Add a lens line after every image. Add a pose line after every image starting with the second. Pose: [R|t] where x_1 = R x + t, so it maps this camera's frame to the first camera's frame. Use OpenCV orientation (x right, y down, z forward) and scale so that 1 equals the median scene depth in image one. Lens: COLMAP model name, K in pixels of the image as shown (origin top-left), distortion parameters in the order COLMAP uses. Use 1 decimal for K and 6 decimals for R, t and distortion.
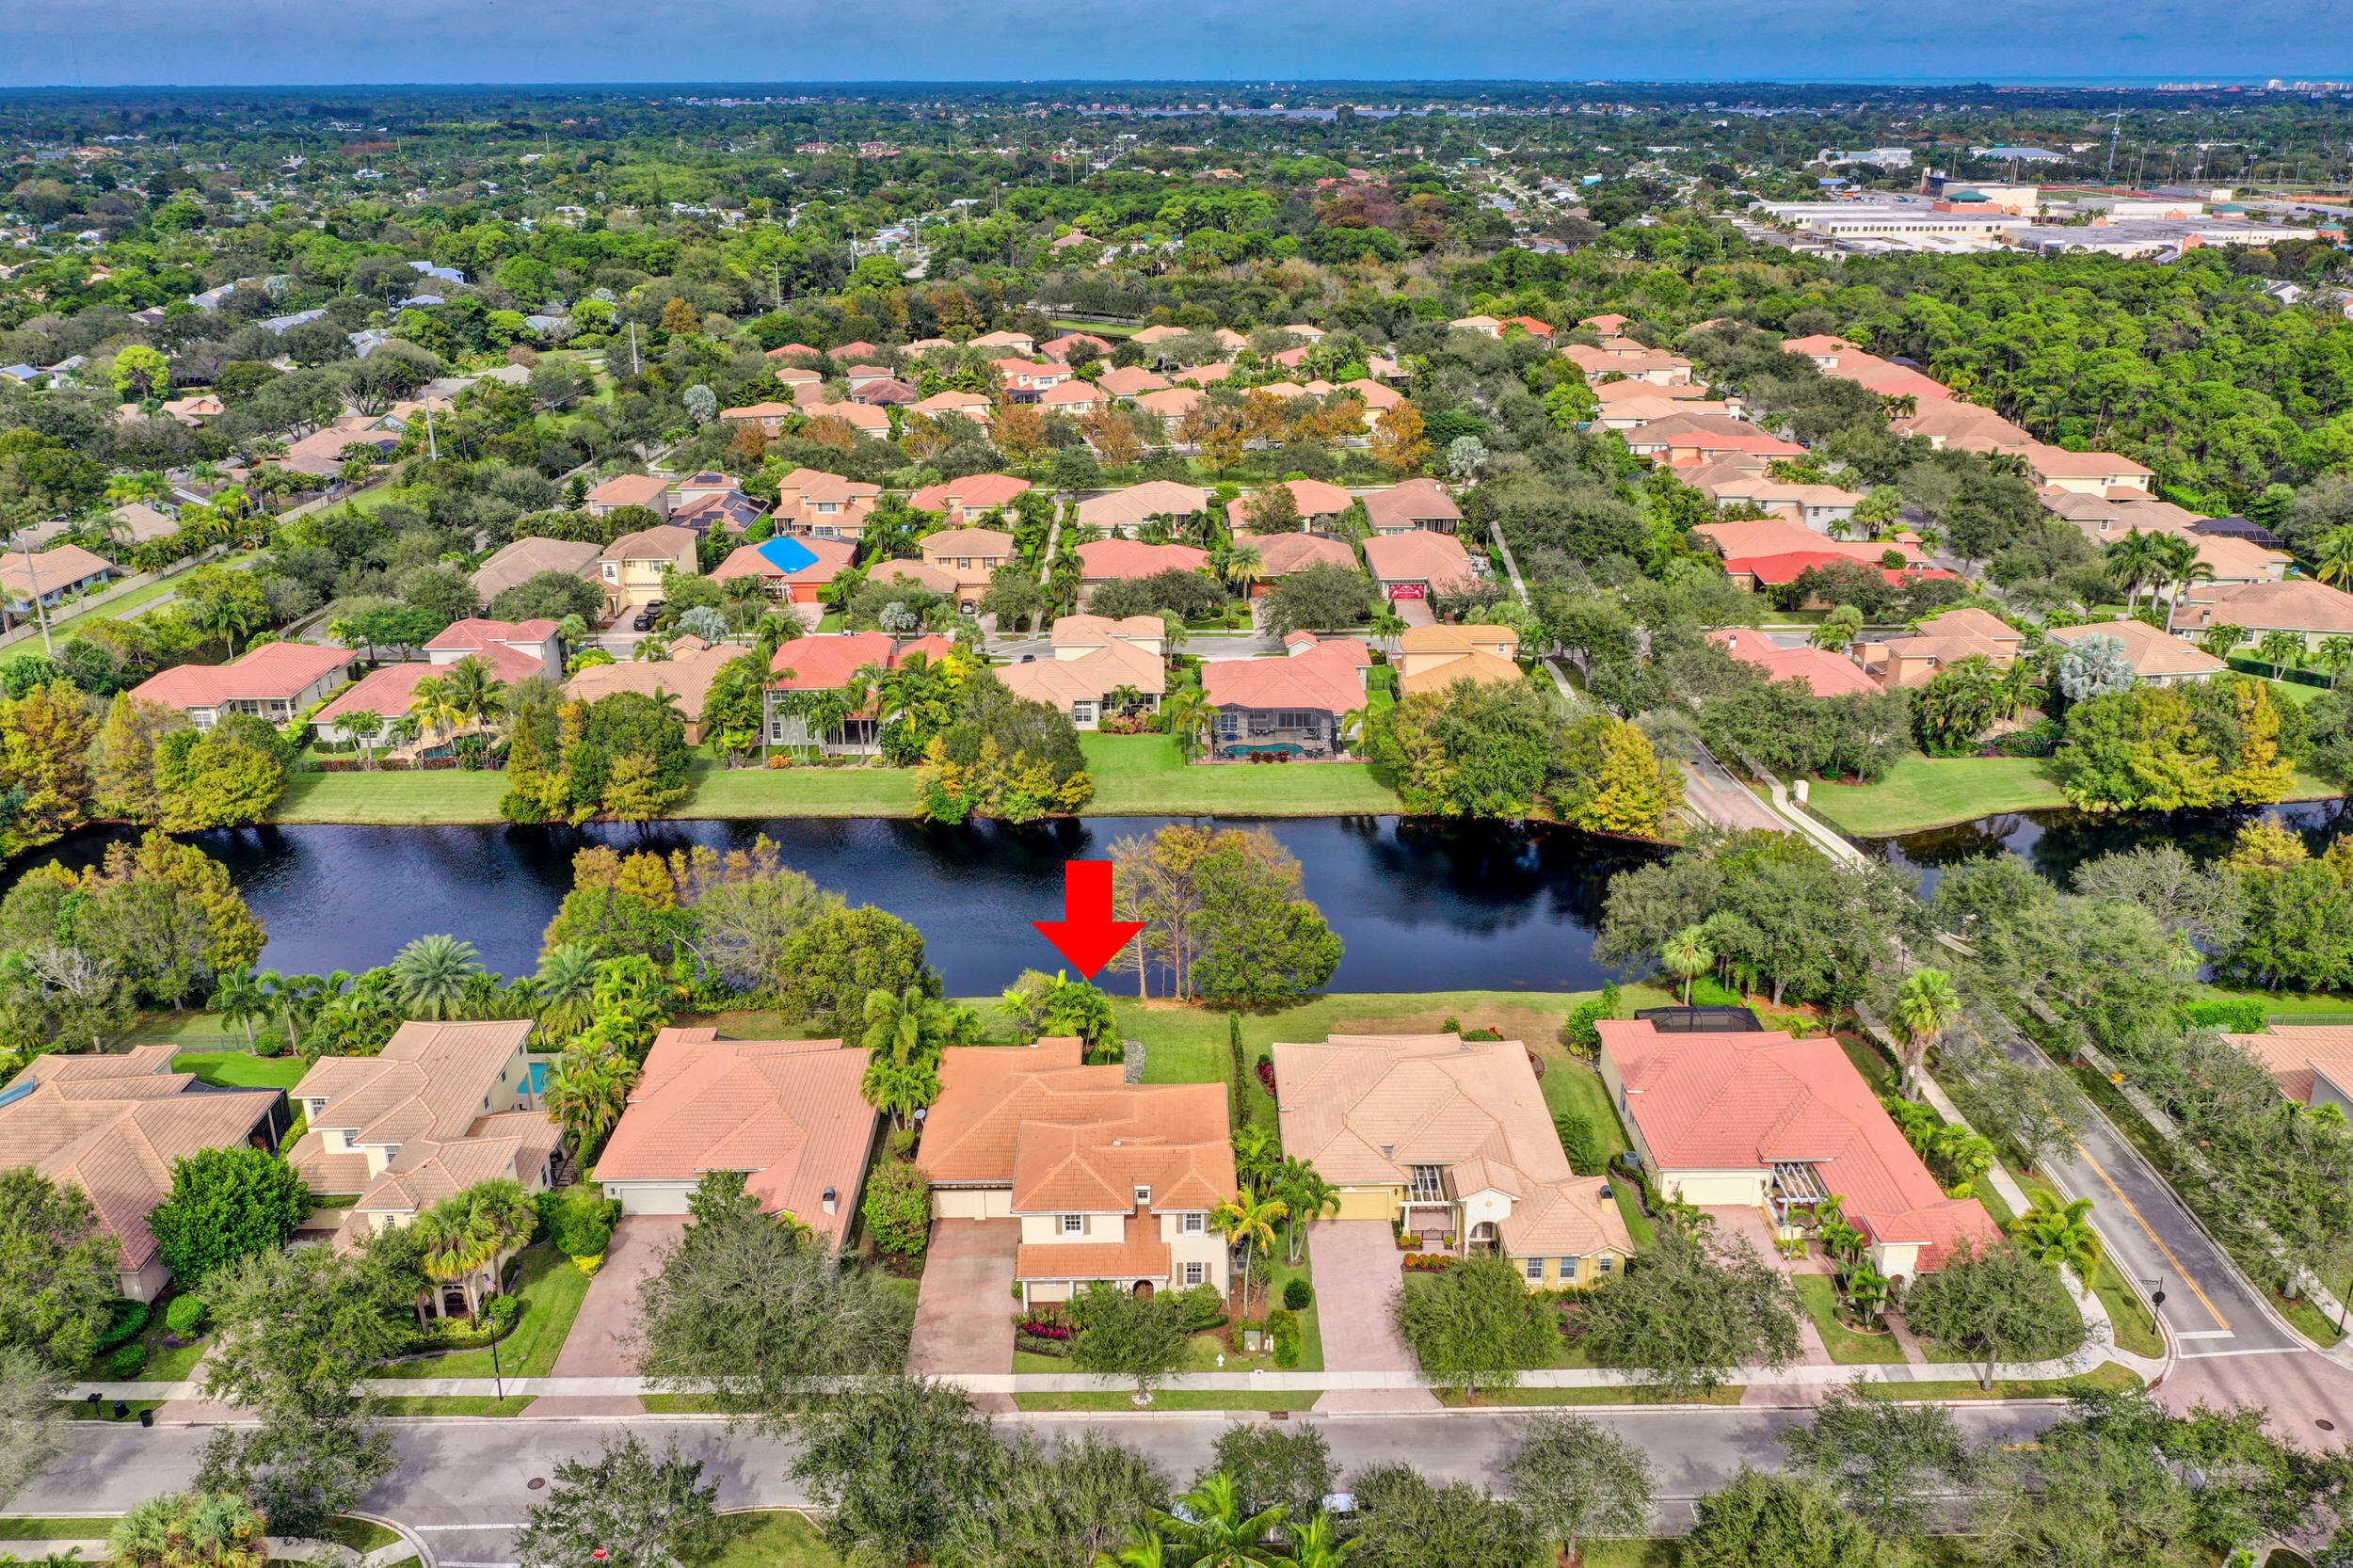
lens RADIAL K [[1899.7, 0, 1179.2], [0, 1899.7, 792.2], [0, 0, 1]] dist [-0.003591, 0.005578]
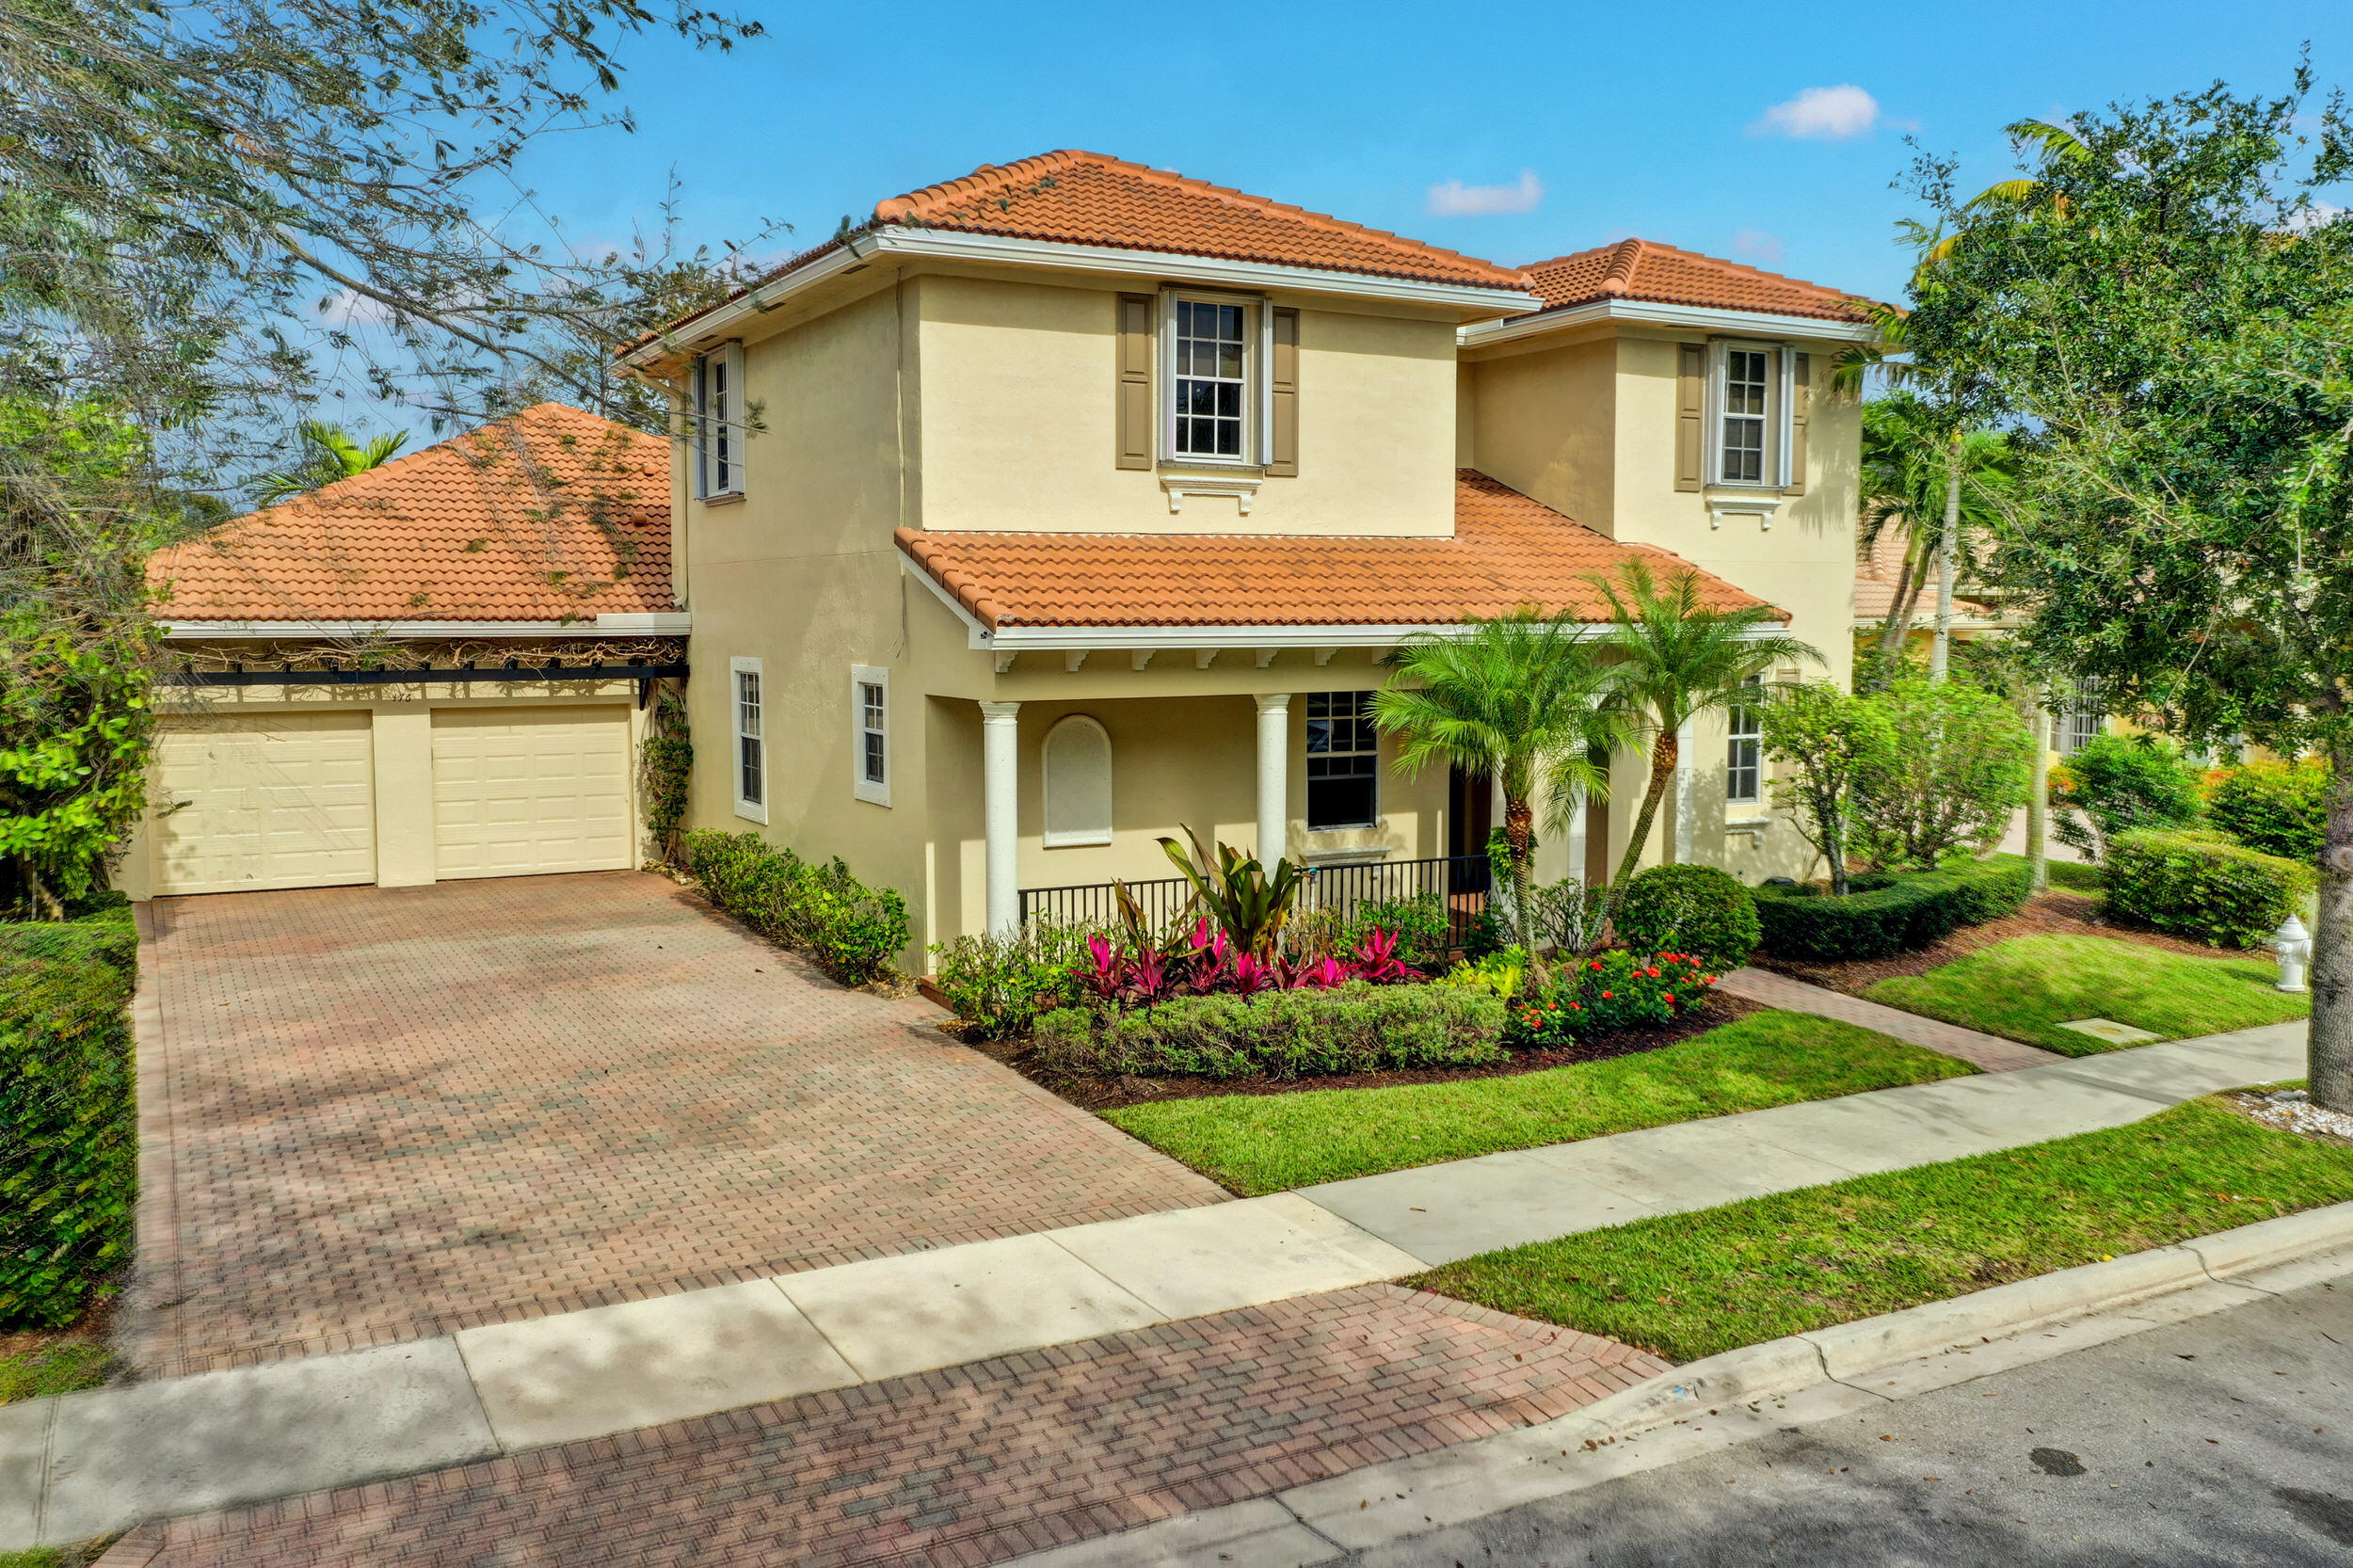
lens RADIAL K [[1899.7, 0, 1172.7], [0, 1899.7, 785.8], [0, 0, 1]] dist [-0.003591, 0.005578]
pose [[0.881353, -0.034619, 0.471188, -0.105390], [0.160928, 0.959671, -0.230506, 0.226635], [-0.444206, 0.278984, 0.851380, 0.662587]]
